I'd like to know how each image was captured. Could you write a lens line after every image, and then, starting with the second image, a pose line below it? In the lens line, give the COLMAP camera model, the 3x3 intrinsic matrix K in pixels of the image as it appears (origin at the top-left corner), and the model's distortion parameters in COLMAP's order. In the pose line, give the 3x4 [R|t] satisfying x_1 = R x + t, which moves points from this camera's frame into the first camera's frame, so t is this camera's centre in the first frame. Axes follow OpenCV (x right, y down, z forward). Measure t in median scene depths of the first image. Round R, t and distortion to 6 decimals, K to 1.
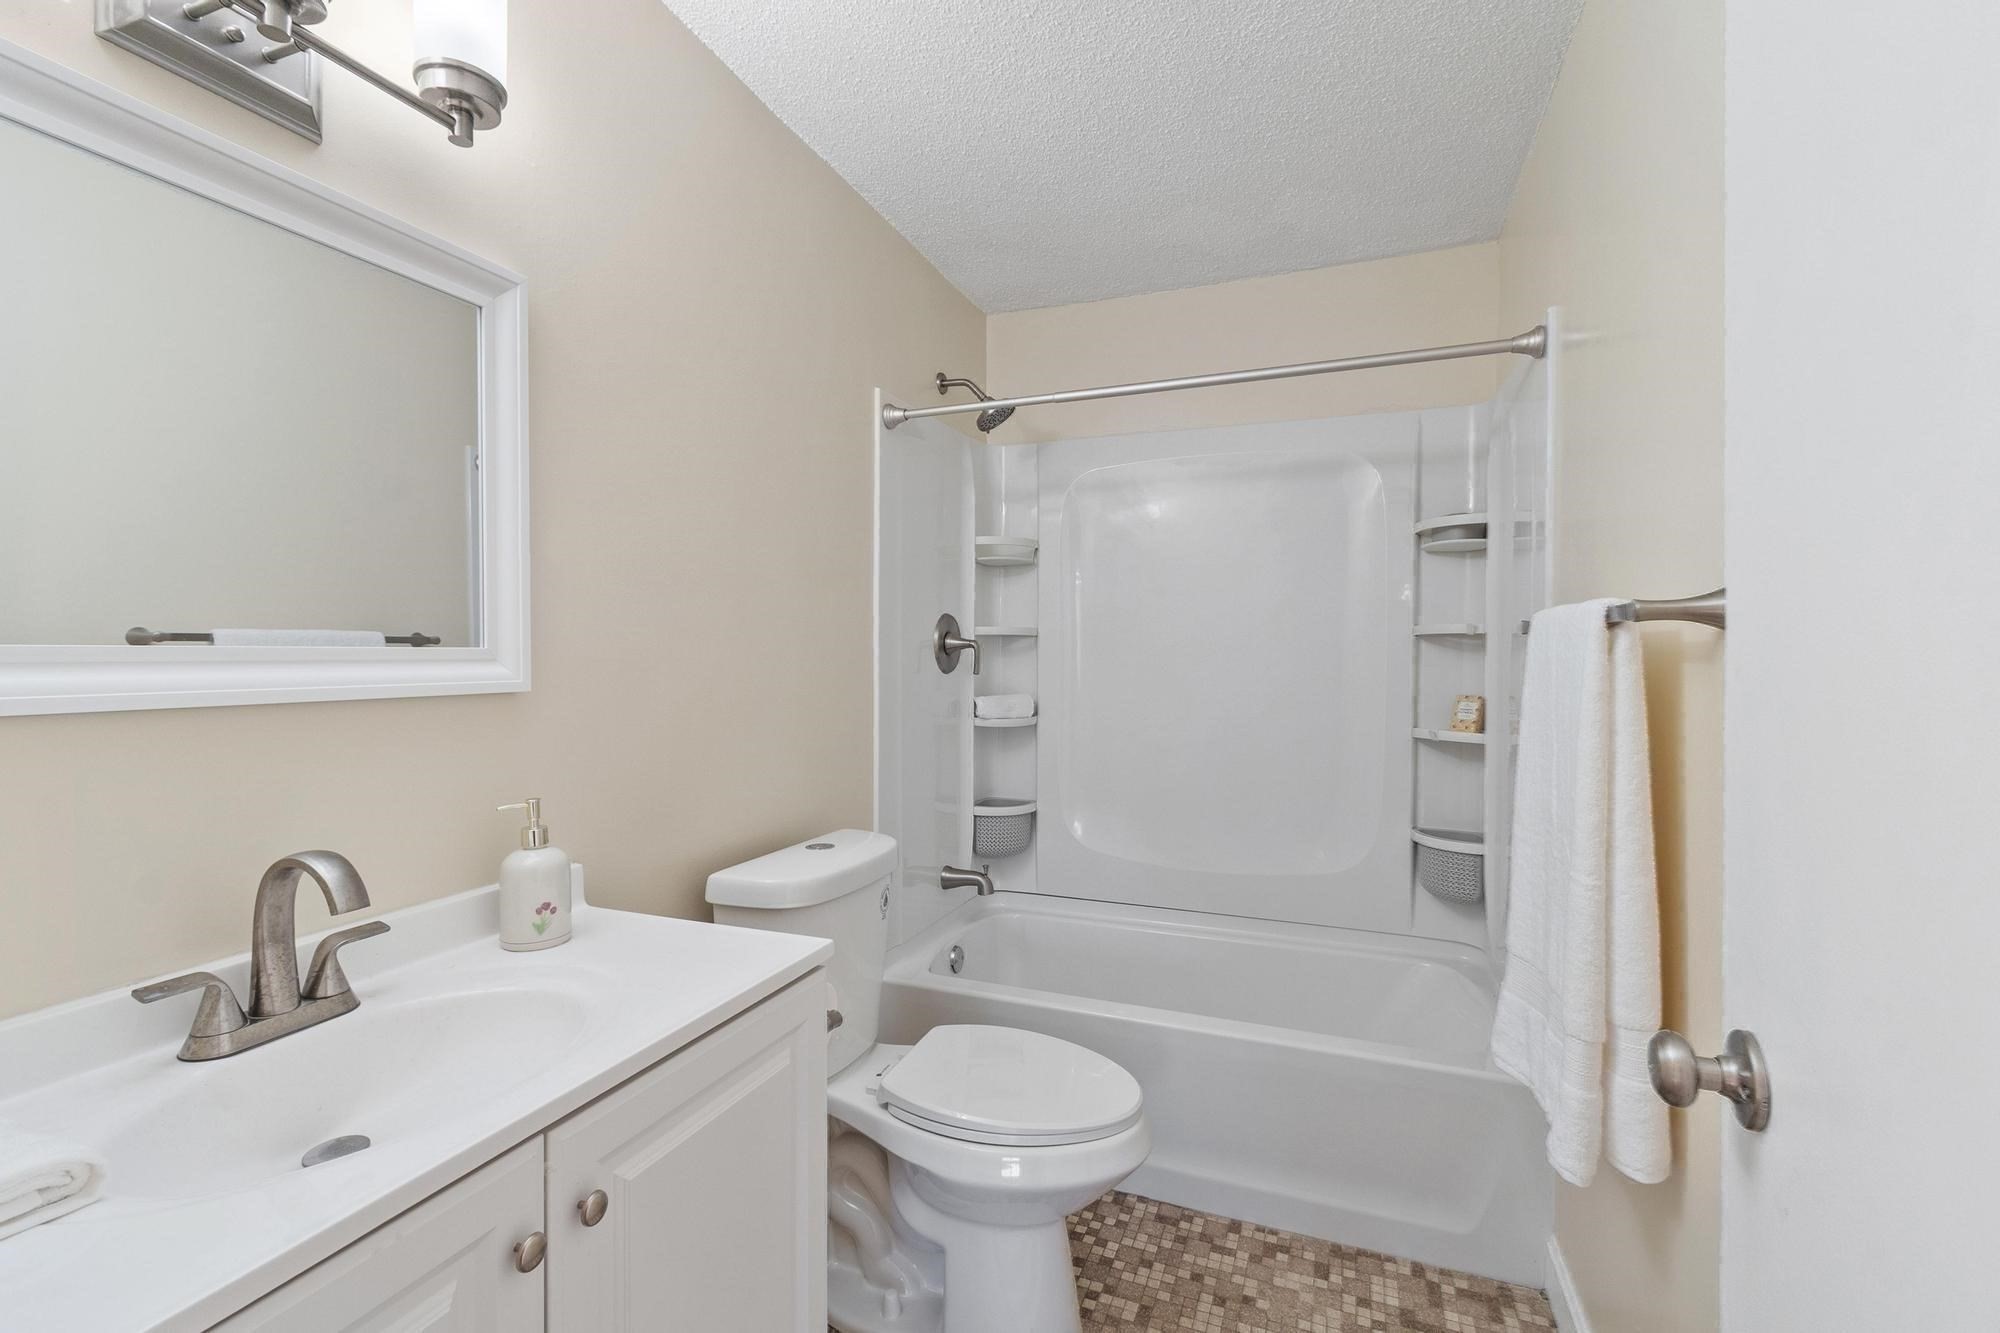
lens RADIAL K [[880.9, 0, 990.7], [0, 880.9, 659.2], [0, 0, 1]] dist [0.001511, 0.000371]
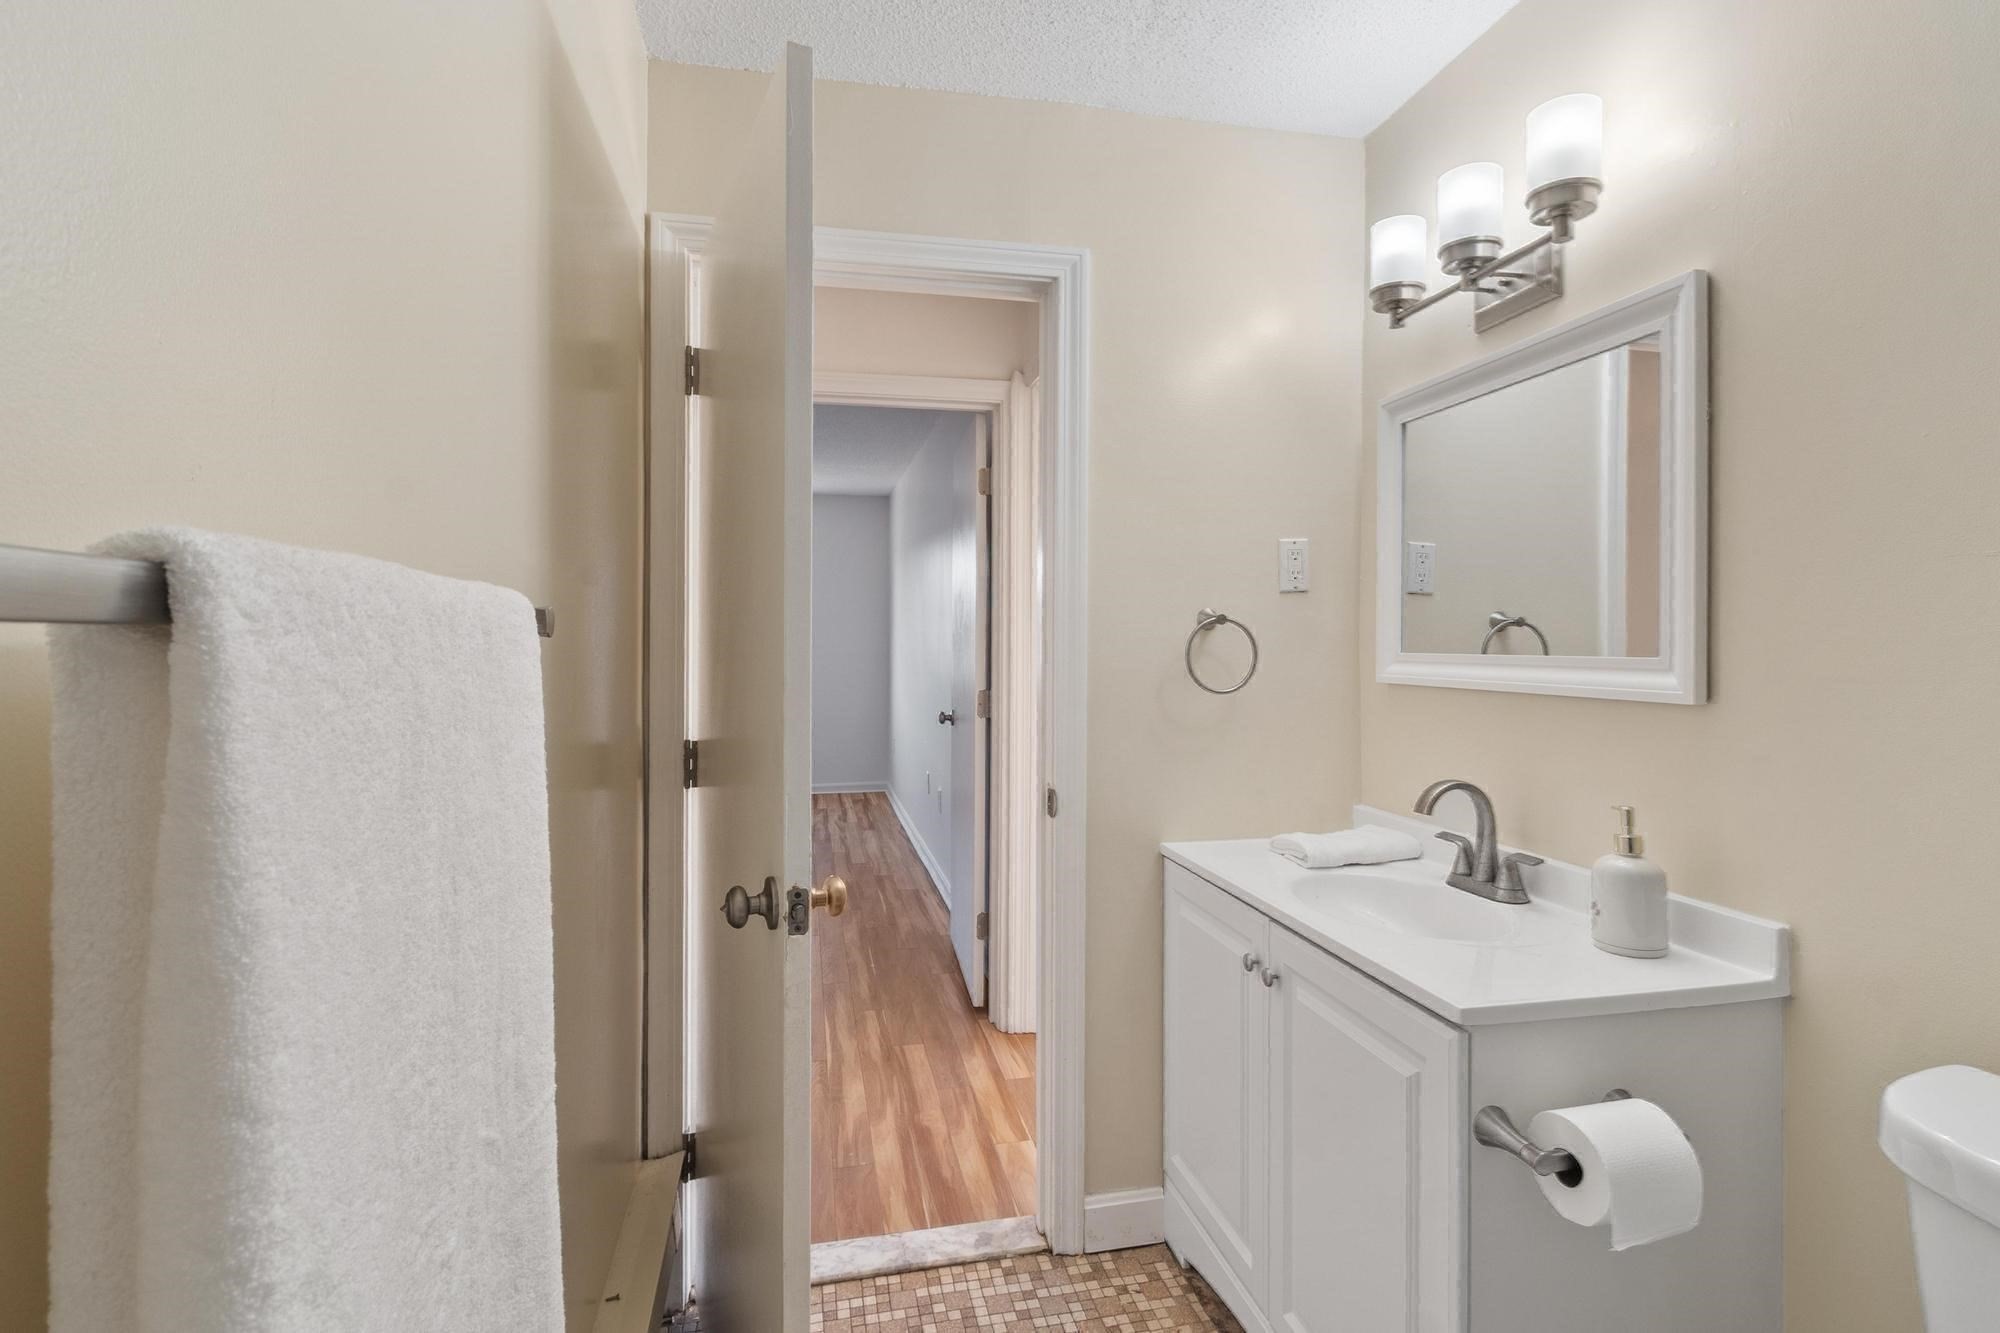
lens RADIAL K [[940.1, 0, 1000.9], [0, 940.1, 656.4], [0, 0, 1]] dist [-0.000985, -0.000158]
pose [[-0.829222, 0.001346, -0.558917, 0.875037], [-0.009602, 0.999815, 0.016653, -0.033890], [0.558836, 0.019176, -0.829056, 1.900020]]
